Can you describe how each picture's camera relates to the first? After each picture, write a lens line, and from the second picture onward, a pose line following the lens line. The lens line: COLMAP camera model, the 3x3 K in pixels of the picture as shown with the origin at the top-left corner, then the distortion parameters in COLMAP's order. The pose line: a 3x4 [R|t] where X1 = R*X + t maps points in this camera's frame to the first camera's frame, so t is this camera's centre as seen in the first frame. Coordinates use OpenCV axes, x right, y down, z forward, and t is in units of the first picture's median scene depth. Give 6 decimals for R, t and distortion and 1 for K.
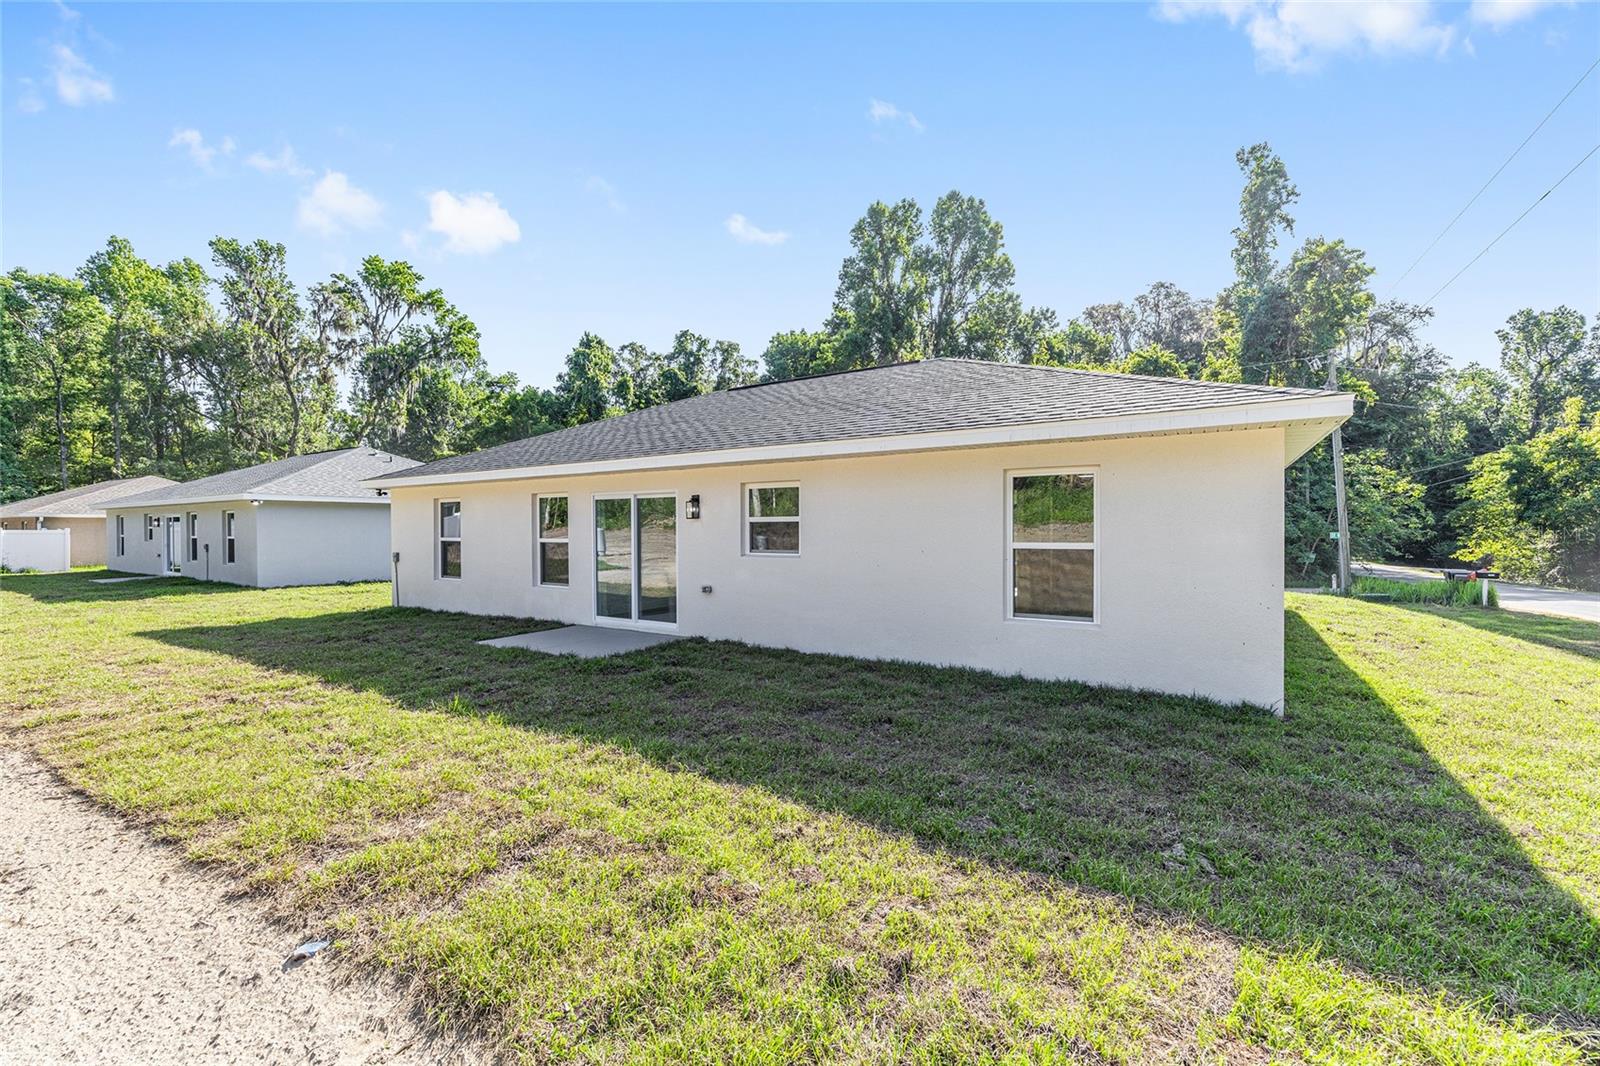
lens RADIAL K [[643.1, 0, 779.1], [0, 643.1, 527.7], [0, 0, 1]] dist [-0.004449, 0.001754]
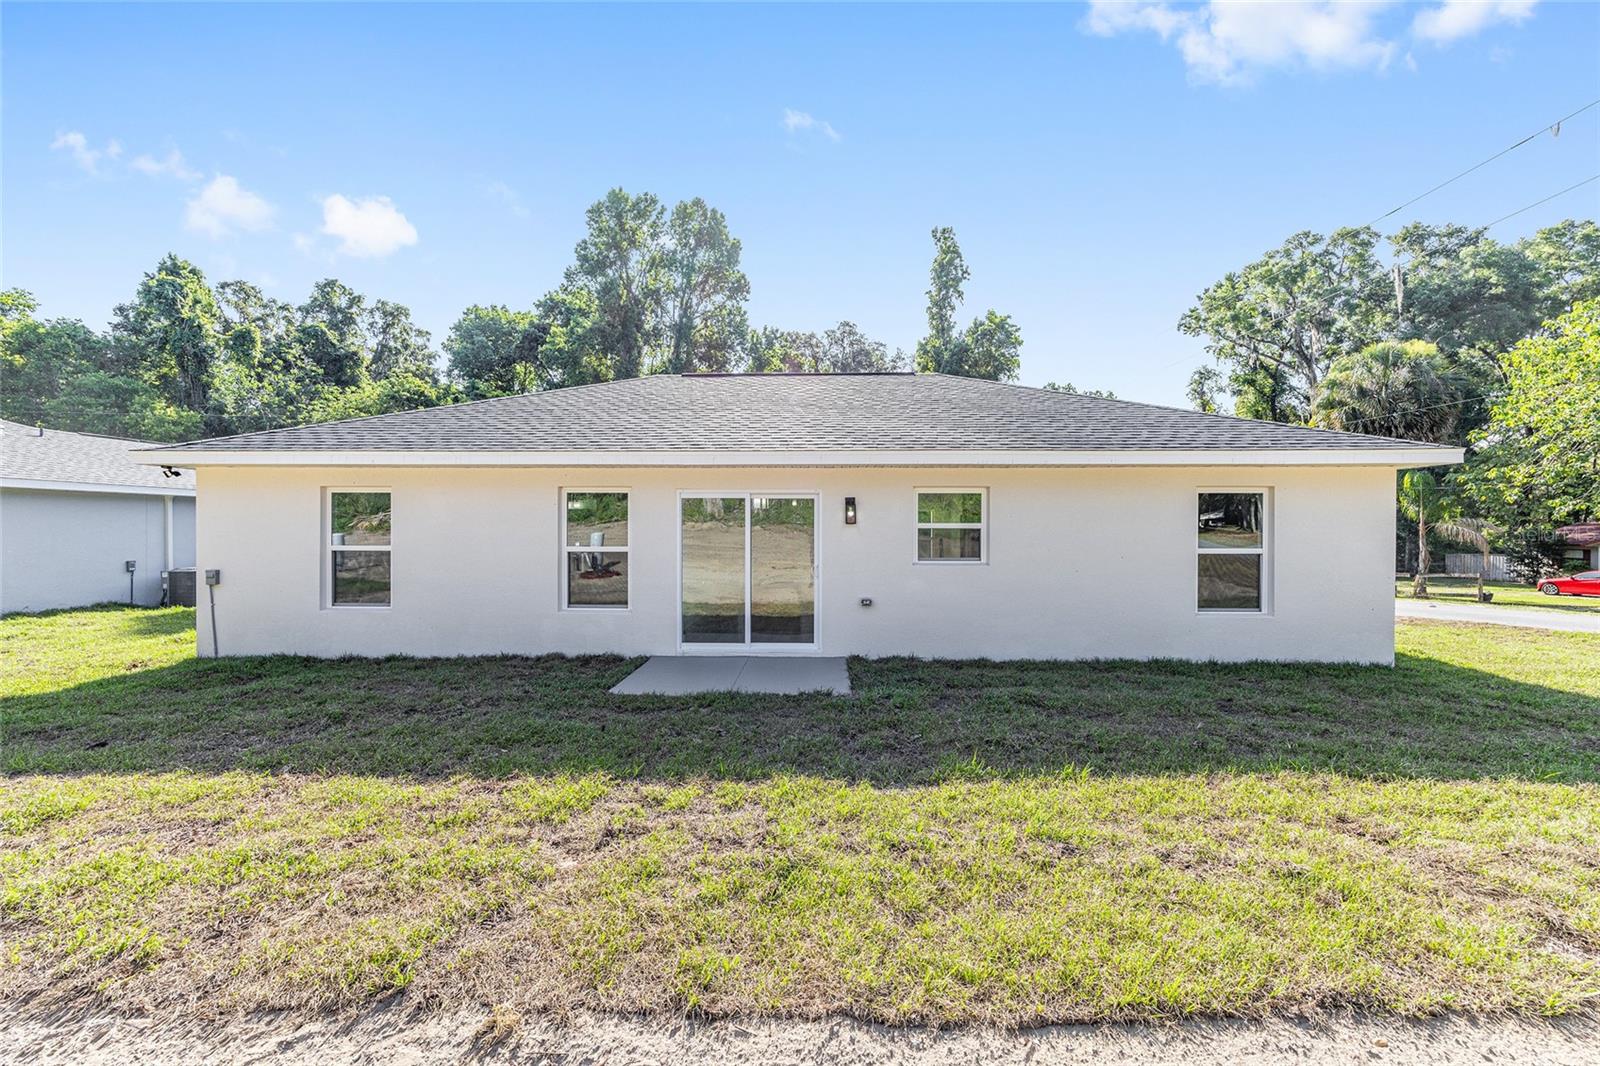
lens RADIAL K [[643.1, 0, 788.2], [0, 643.1, 531.7], [0, 0, 1]] dist [-0.004449, 0.001754]
pose [[0.859293, 0.002848, 0.511476, -0.161993], [-0.005416, 0.999979, 0.003530, -0.001503], [-0.511455, -0.005804, 0.859291, 0.067304]]
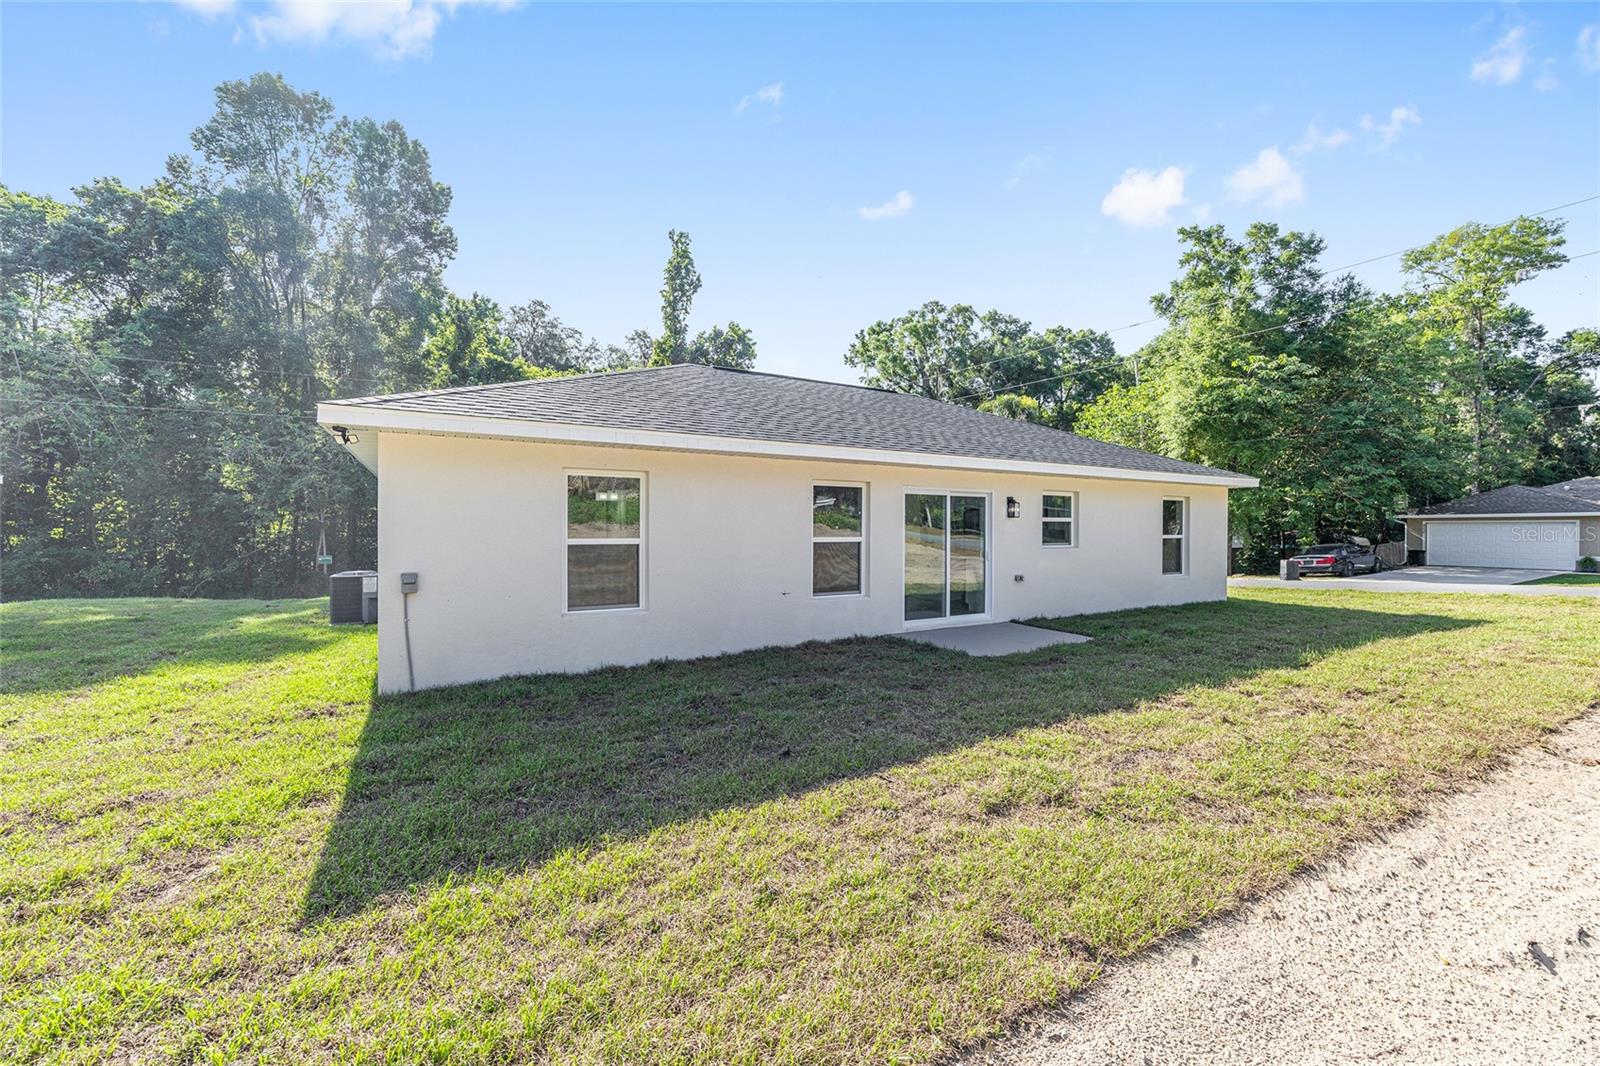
lens RADIAL K [[643.1, 0, 784.5], [0, 643.1, 542.1], [0, 0, 1]] dist [-0.004449, 0.001754]
pose [[0.454252, -0.017901, 0.890693, -0.327853], [-0.006675, 0.999702, 0.023496, 0.001198], [-0.890848, -0.016618, 0.453997, 0.205006]]
